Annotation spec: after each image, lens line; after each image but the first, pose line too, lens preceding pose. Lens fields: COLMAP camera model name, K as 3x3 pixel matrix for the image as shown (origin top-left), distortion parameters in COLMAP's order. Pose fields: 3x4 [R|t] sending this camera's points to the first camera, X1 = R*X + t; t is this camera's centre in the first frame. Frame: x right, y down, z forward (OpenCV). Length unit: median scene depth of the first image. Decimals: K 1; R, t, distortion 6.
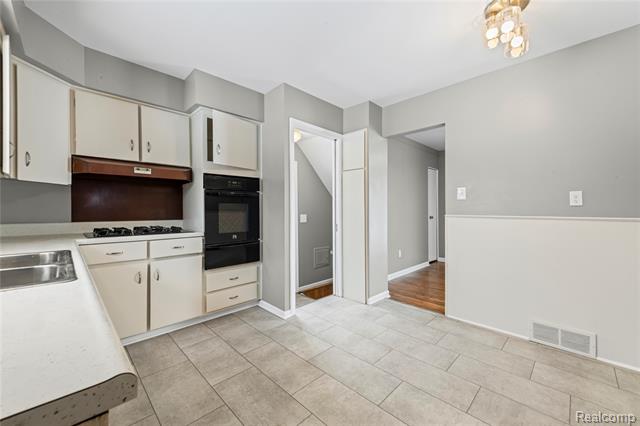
lens RADIAL K [[255.4, 0, 318.7], [0, 255.4, 210.3], [0, 0, 1]] dist [0.012820, 0.000010]
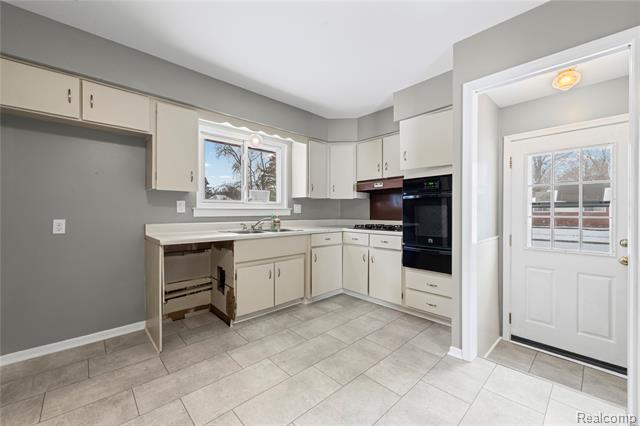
lens RADIAL K [[255.4, 0, 318.7], [0, 255.4, 214.3], [0, 0, 1]] dist [0.012820, 0.000010]
pose [[-0.042512, 0.006766, -0.999073, 0.764025], [-0.000425, 0.999977, 0.006790, -0.001102], [0.999096, 0.000713, -0.042508, 0.751813]]
